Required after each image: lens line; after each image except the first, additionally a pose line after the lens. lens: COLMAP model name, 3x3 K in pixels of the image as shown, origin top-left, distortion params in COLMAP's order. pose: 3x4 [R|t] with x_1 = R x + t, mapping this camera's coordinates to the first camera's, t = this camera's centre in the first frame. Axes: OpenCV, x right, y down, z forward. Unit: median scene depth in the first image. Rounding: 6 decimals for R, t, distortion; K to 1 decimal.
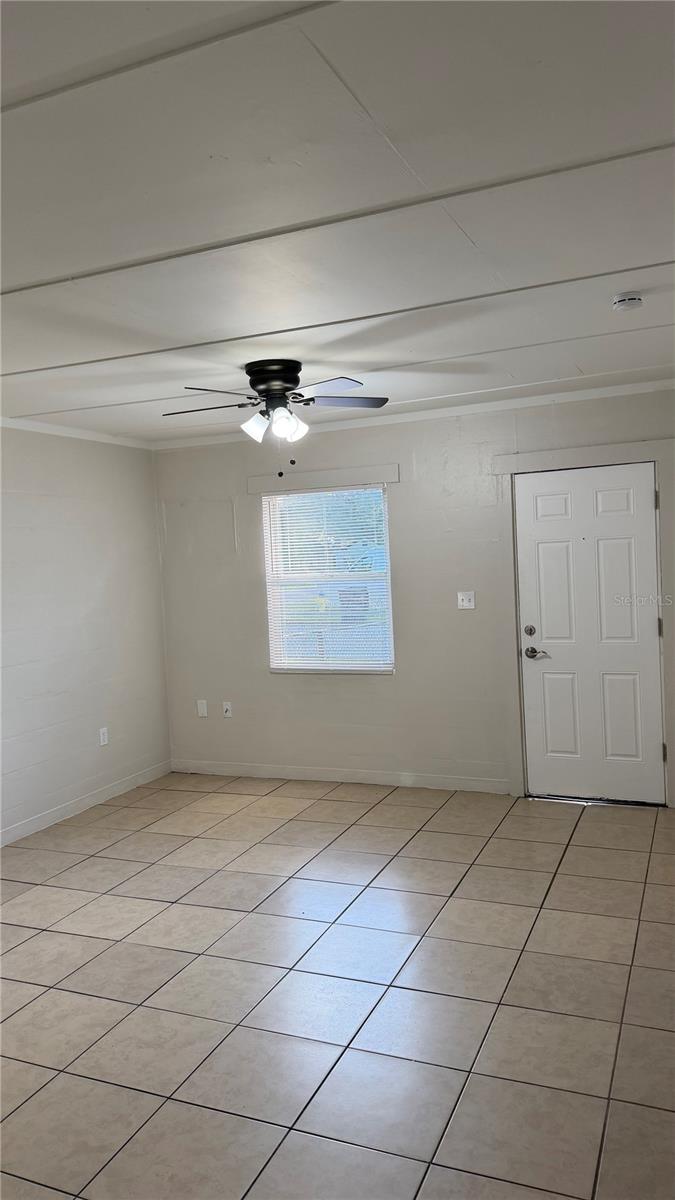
lens RADIAL K [[851.3, 0, 335.7], [0, 851.3, 606.4], [0, 0, 1]] dist [0.081641, -0.144680]
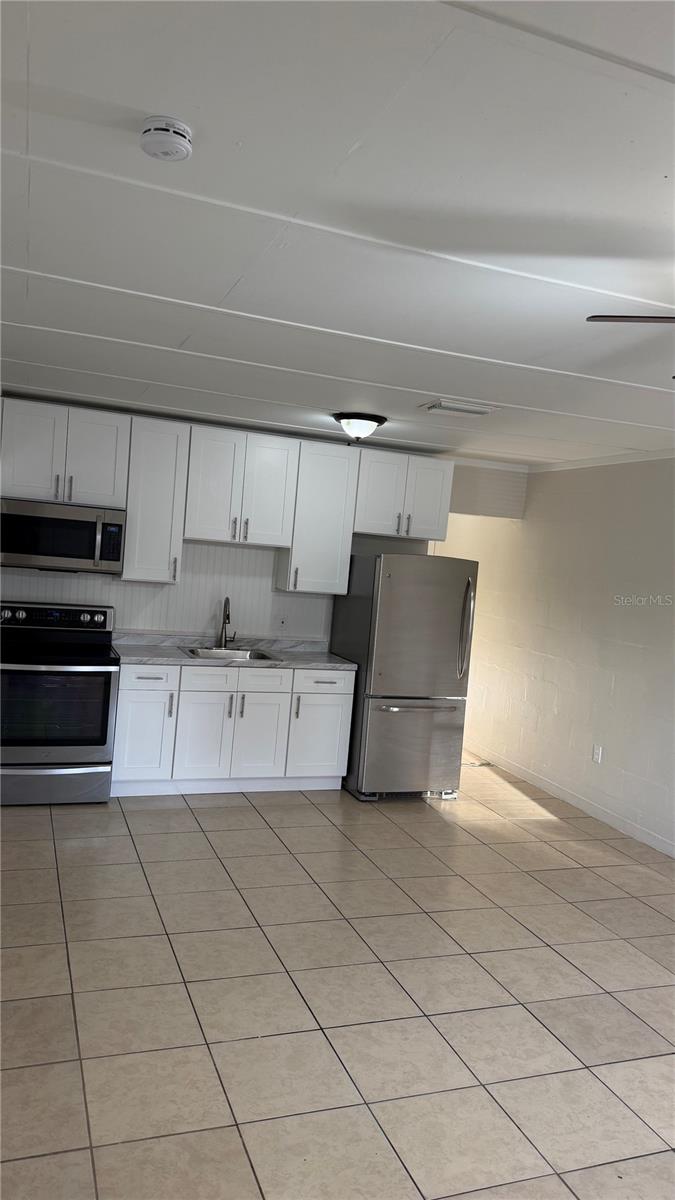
lens RADIAL K [[851.3, 0, 335.7], [0, 851.3, 606.4], [0, 0, 1]] dist [0.081641, -0.144680]
pose [[-0.731191, 0.033208, -0.681364, 0.426611], [-0.090891, 0.985166, 0.145553, -0.101218], [0.676090, 0.168357, -0.717327, 1.006641]]
